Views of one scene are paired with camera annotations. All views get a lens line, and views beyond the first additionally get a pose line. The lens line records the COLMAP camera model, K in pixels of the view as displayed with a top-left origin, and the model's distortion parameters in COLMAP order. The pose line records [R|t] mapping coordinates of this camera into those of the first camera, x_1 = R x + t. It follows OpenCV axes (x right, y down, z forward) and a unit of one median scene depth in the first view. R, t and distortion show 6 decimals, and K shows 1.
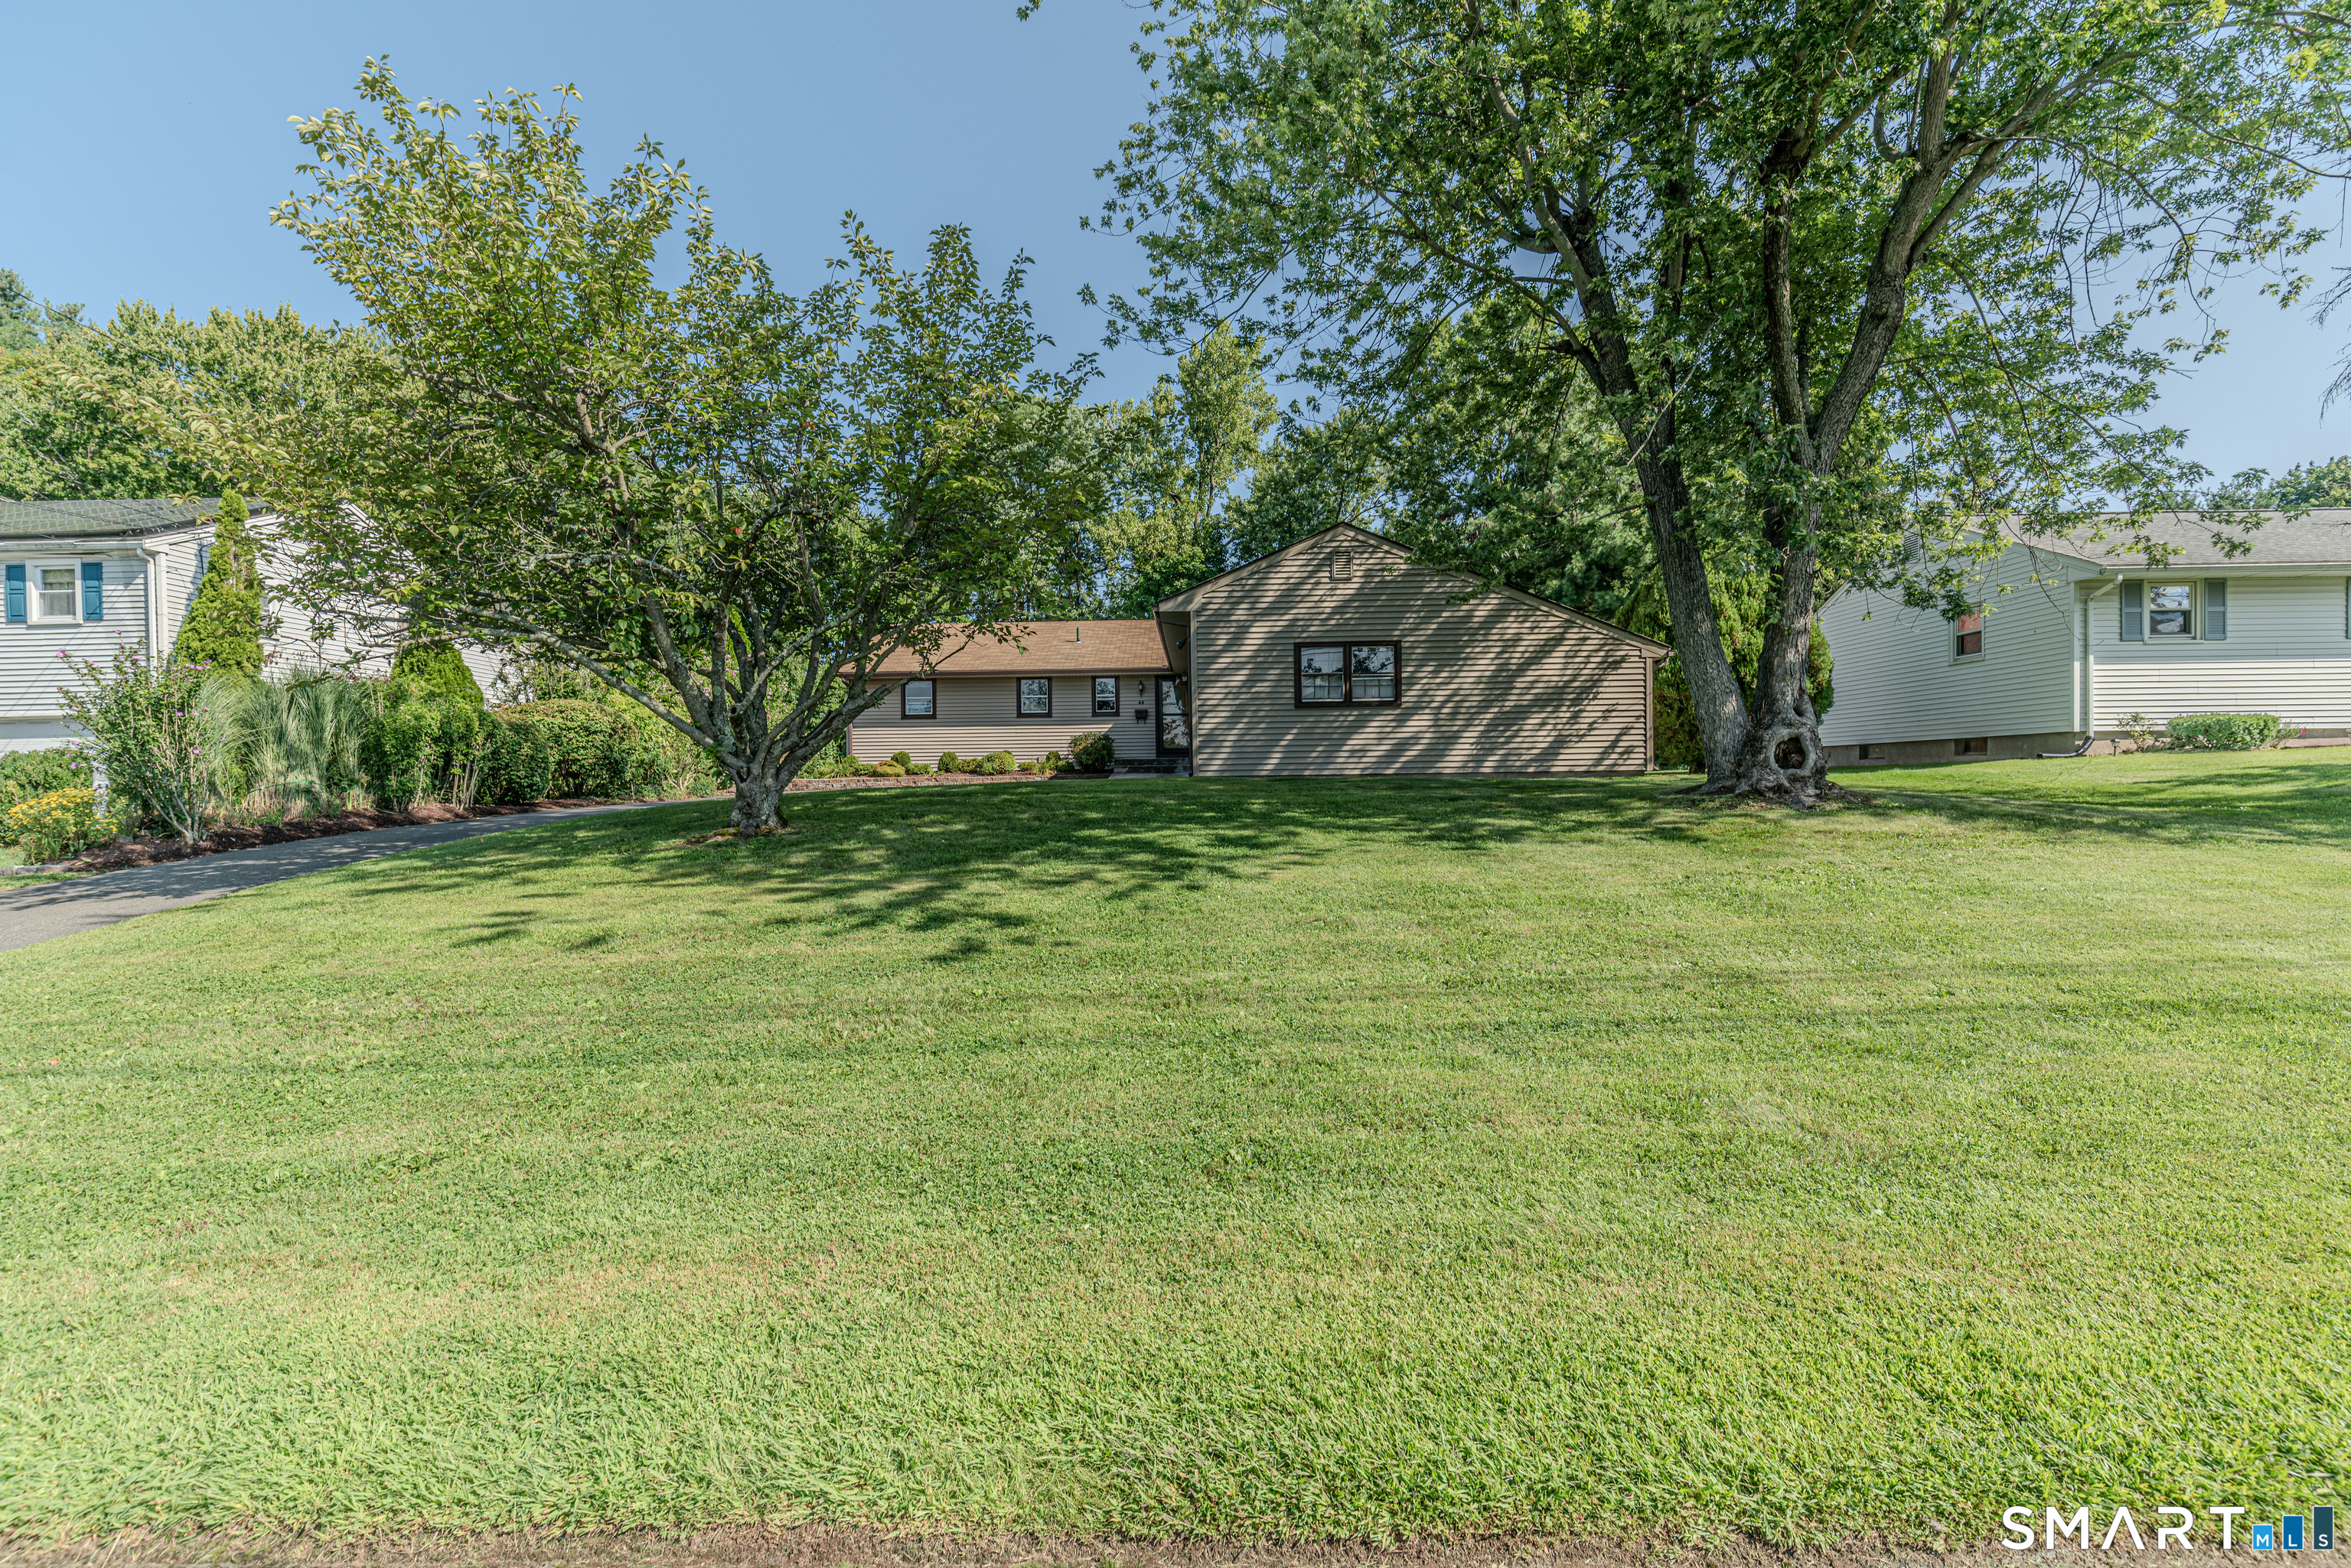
lens RADIAL K [[1078.1, 0, 1198.3], [0, 1078.1, 769.7], [0, 0, 1]] dist [0.002445, 0.001239]
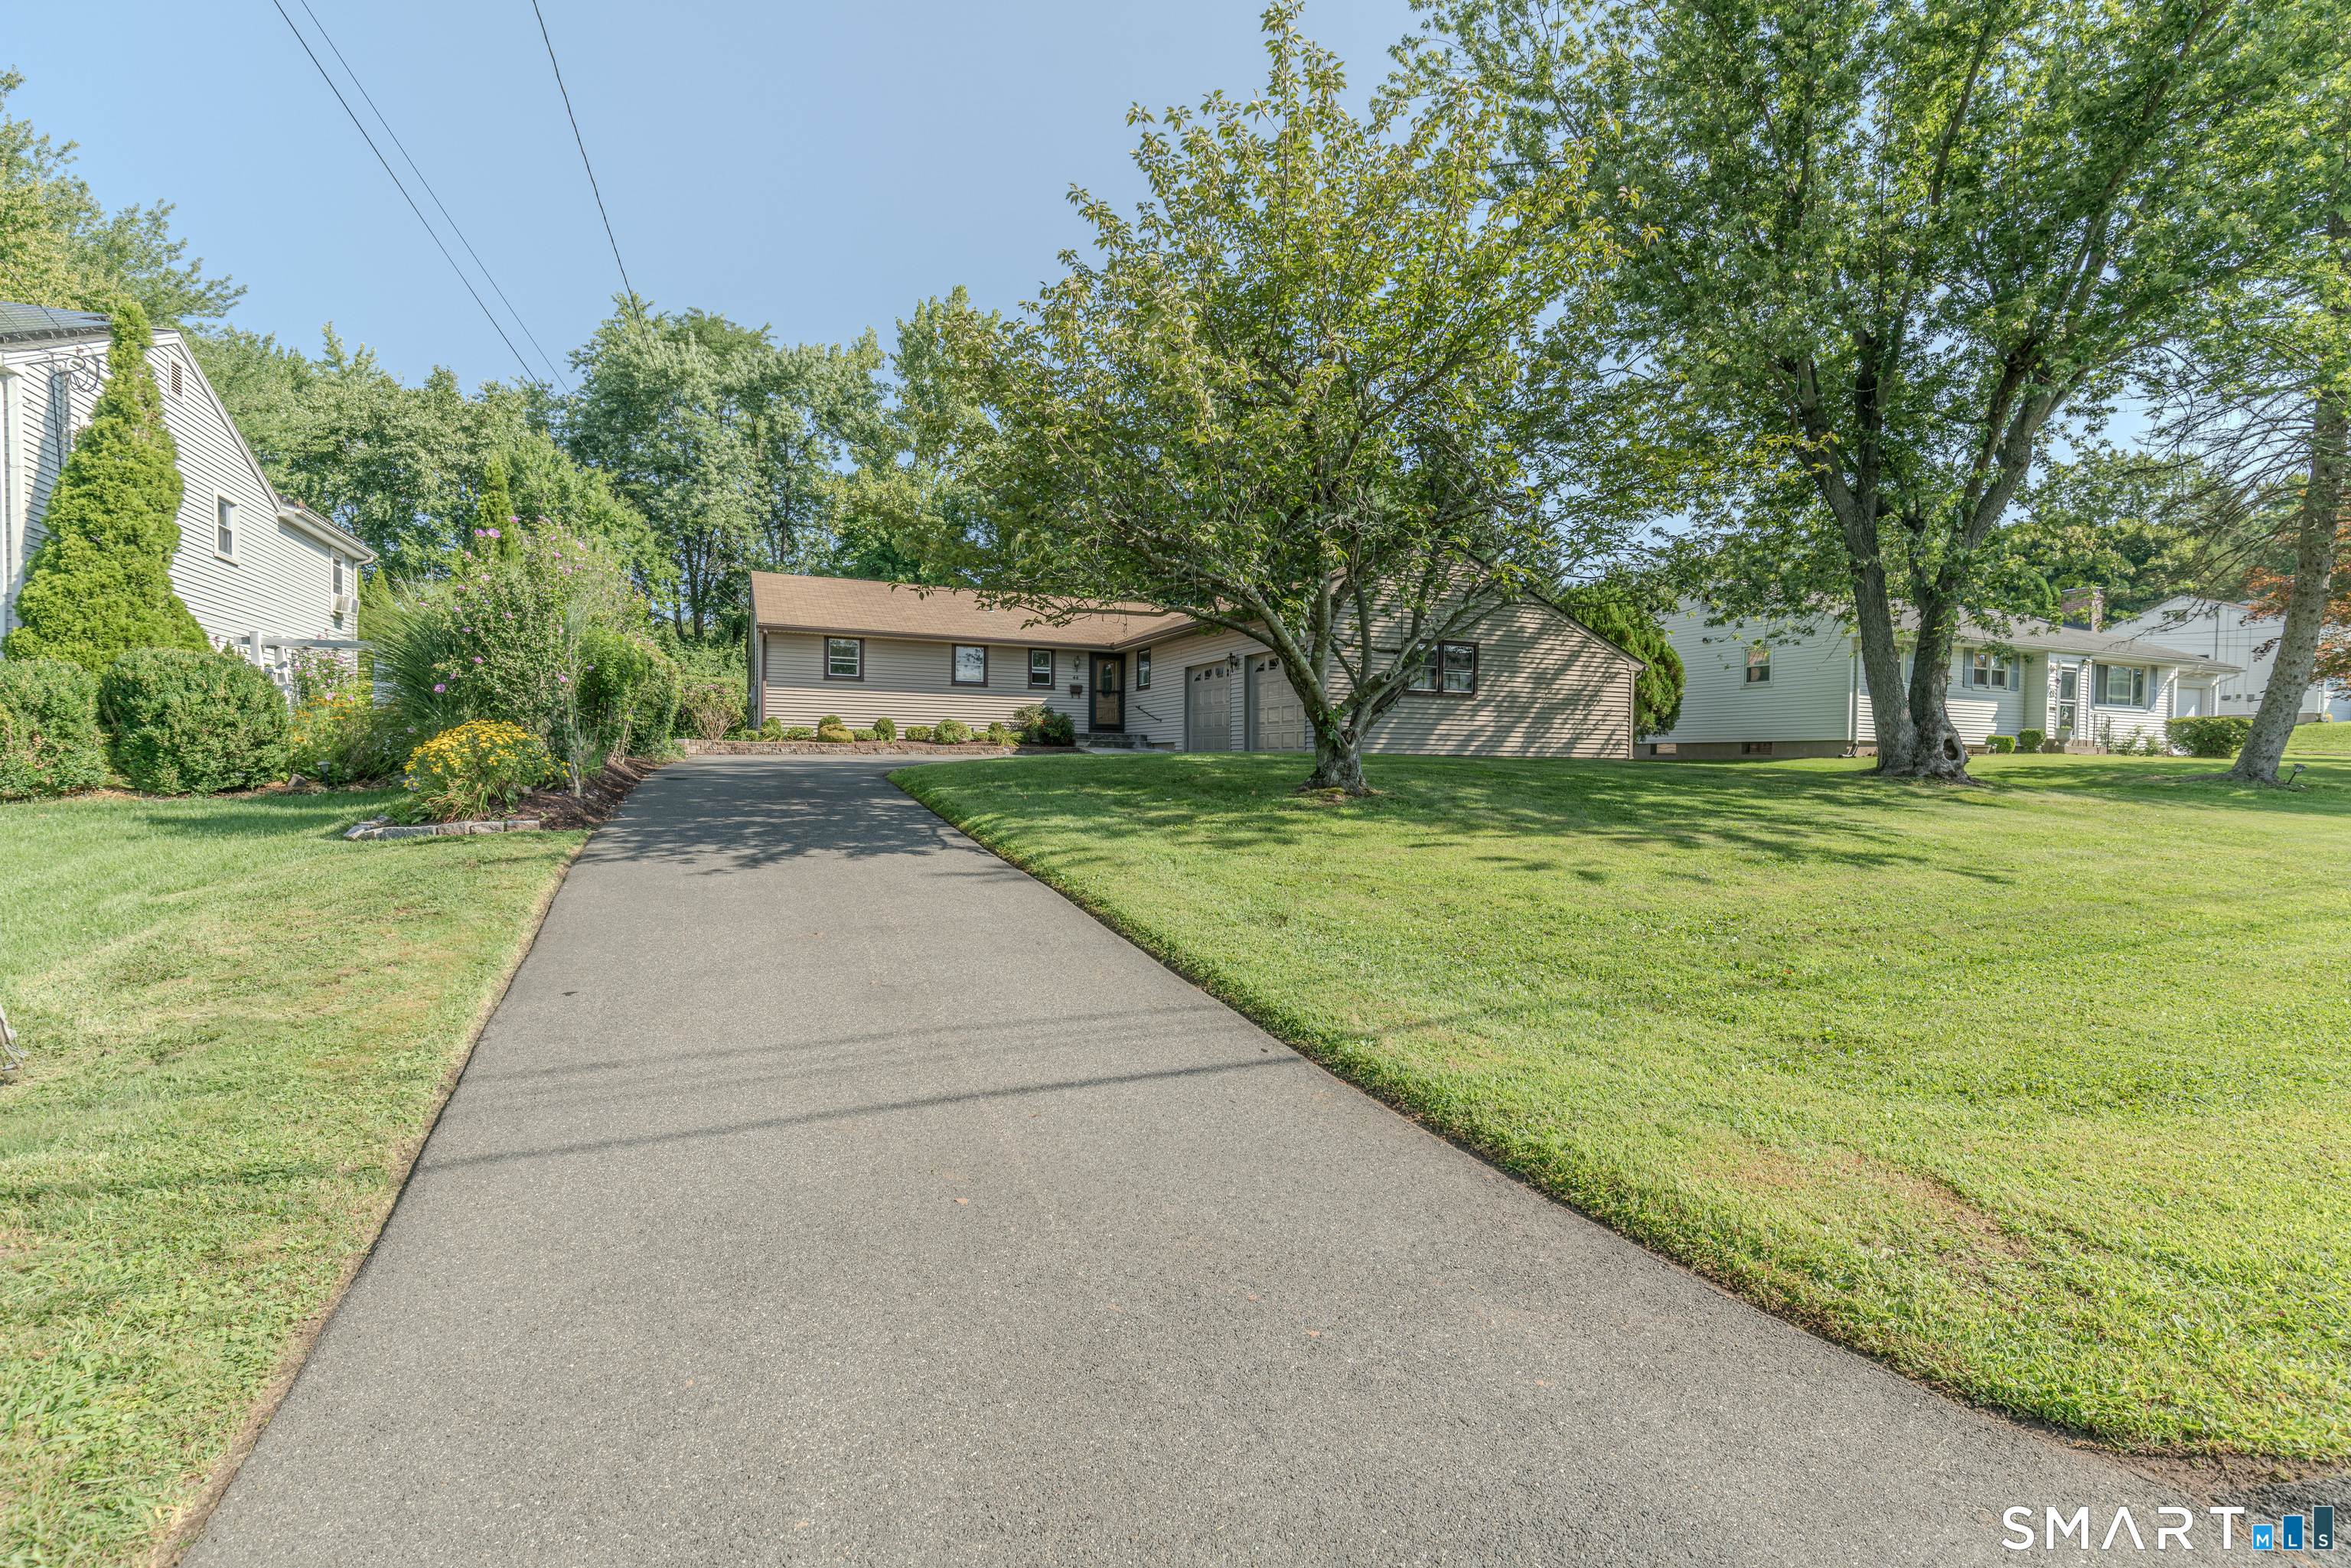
lens RADIAL K [[1078.1, 0, 1218.6], [0, 1078.1, 803.0], [0, 0, 1]] dist [0.002445, 0.001239]
pose [[0.902318, 0.012043, 0.430903, -0.570428], [-0.031102, 0.998823, 0.037213, 0.019736], [-0.429948, -0.046980, 0.901631, 0.047553]]
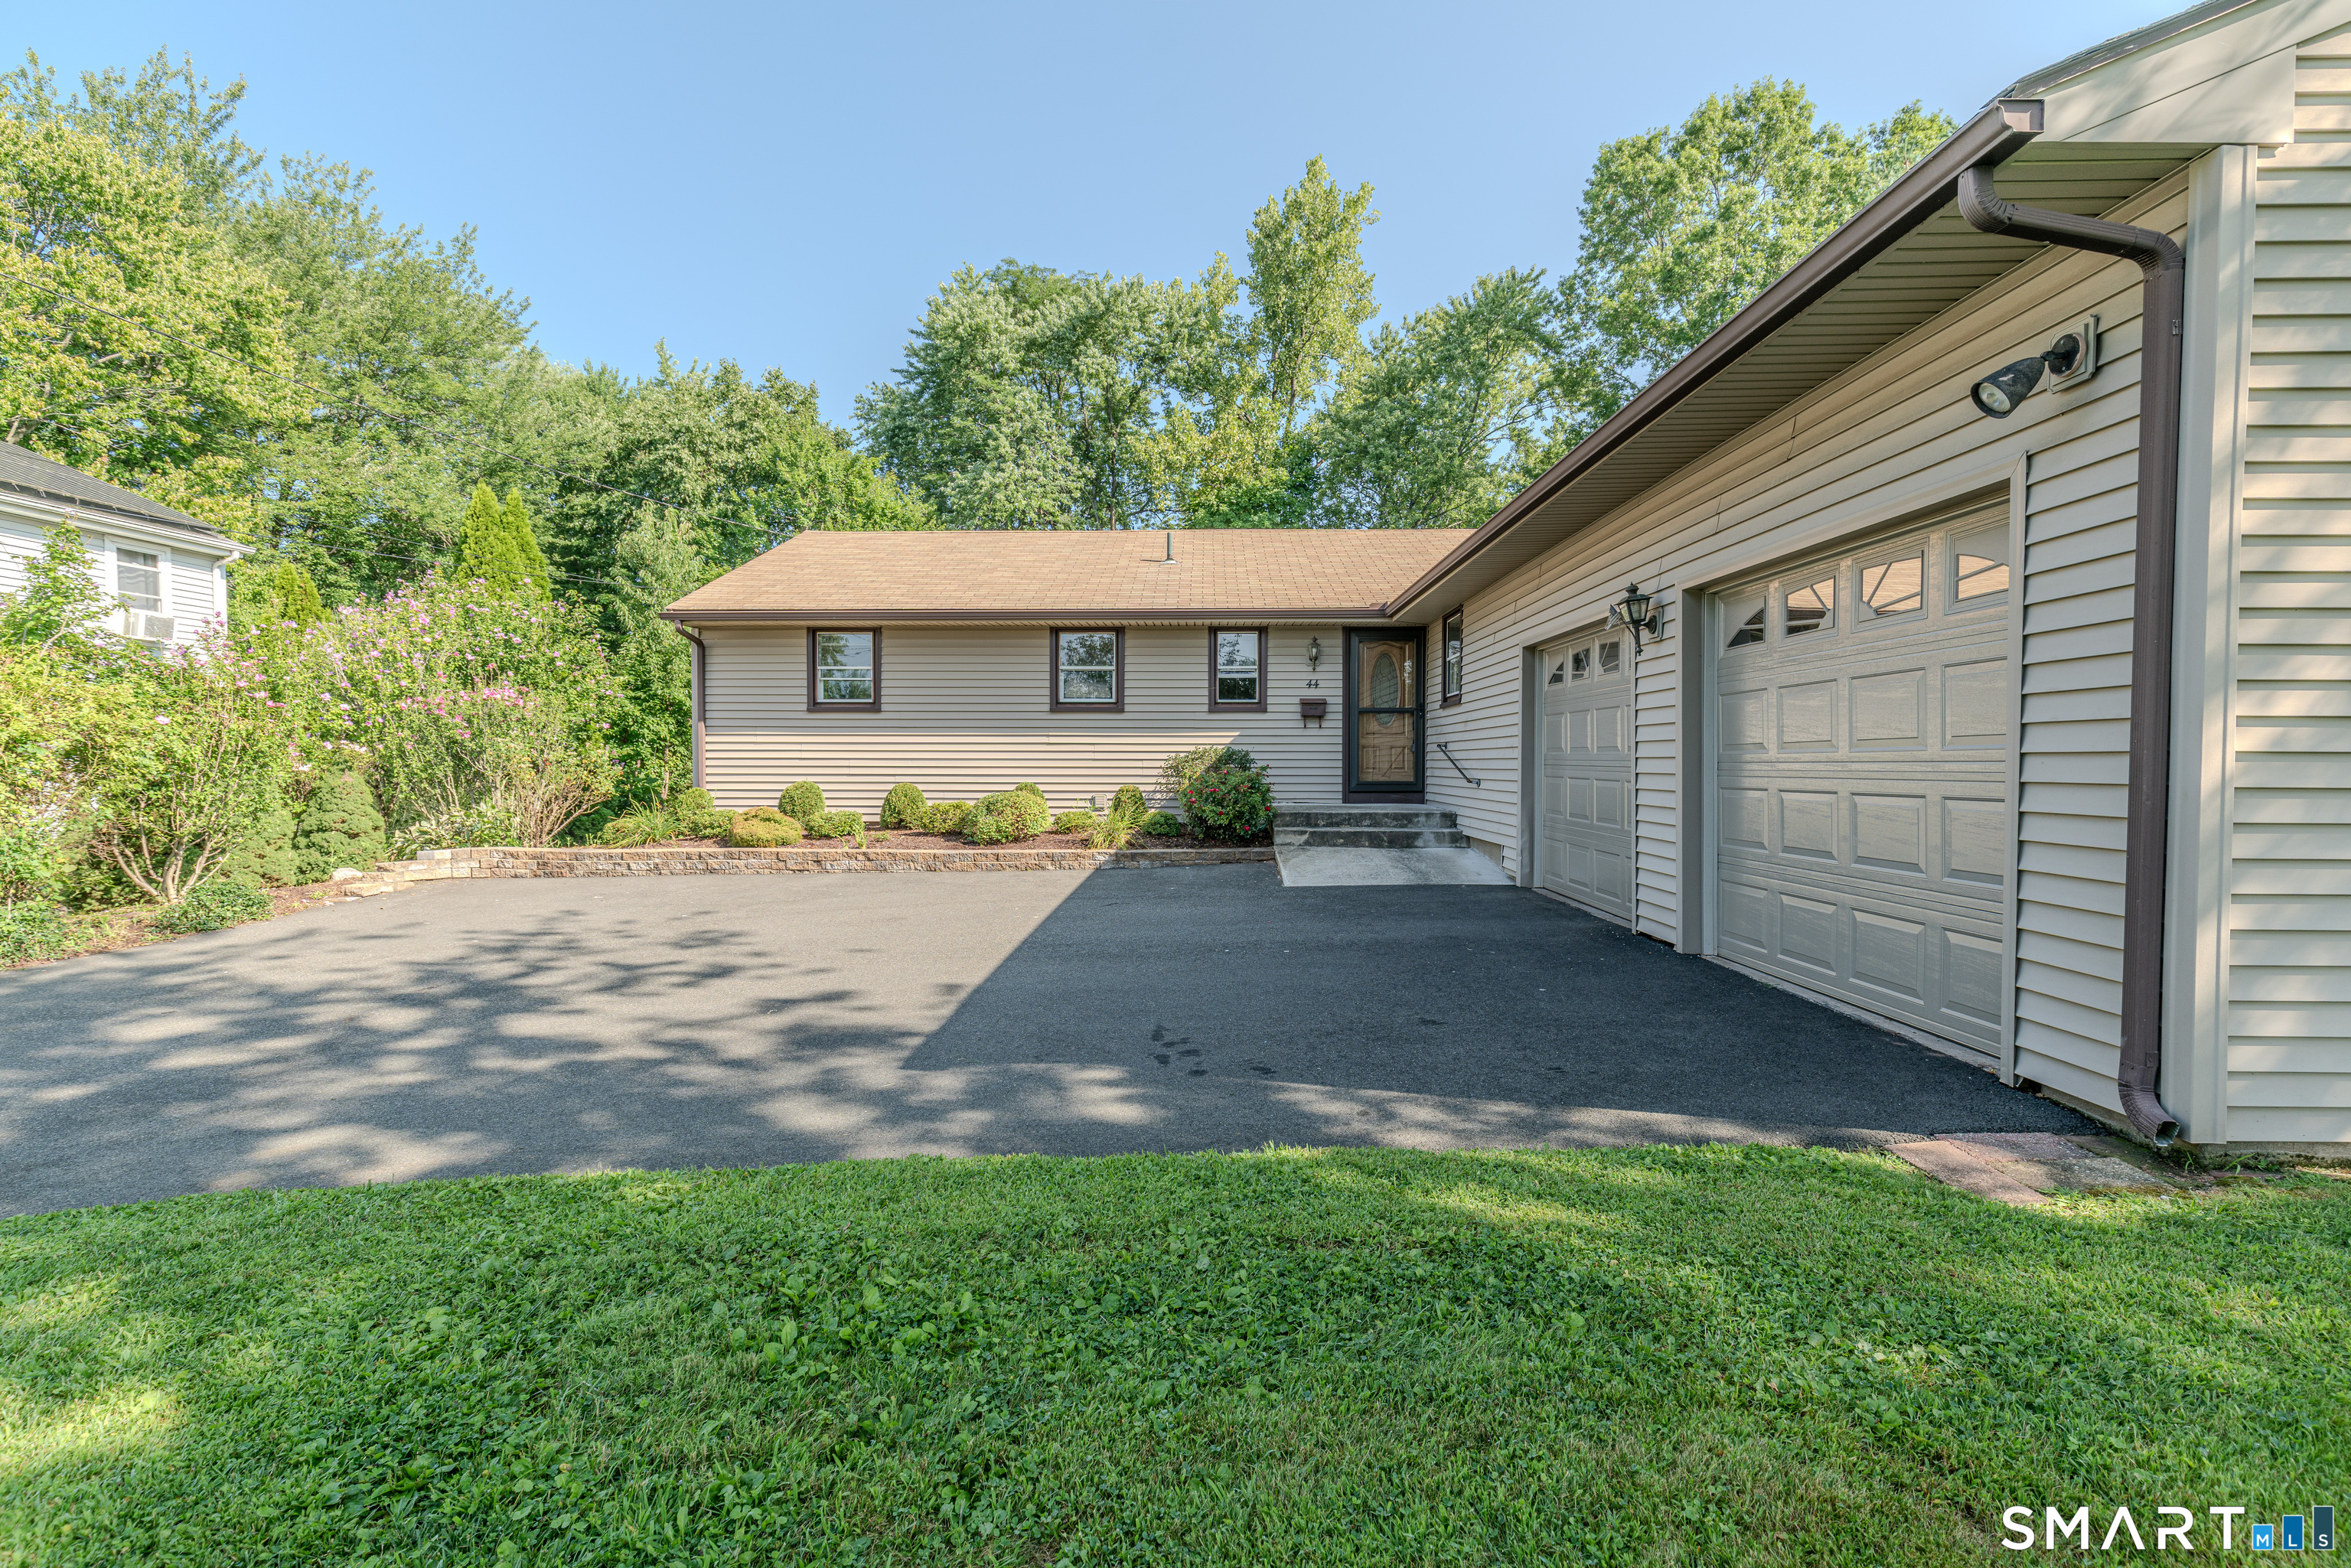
lens RADIAL K [[1078.1, 0, 1193.9], [0, 1078.1, 792.0], [0, 0, 1]] dist [0.002445, 0.001239]
pose [[0.999834, 0.015866, -0.009008, -0.157114], [-0.015488, 0.999055, 0.040616, -0.052447], [0.009644, -0.040470, 0.999134, 0.823401]]
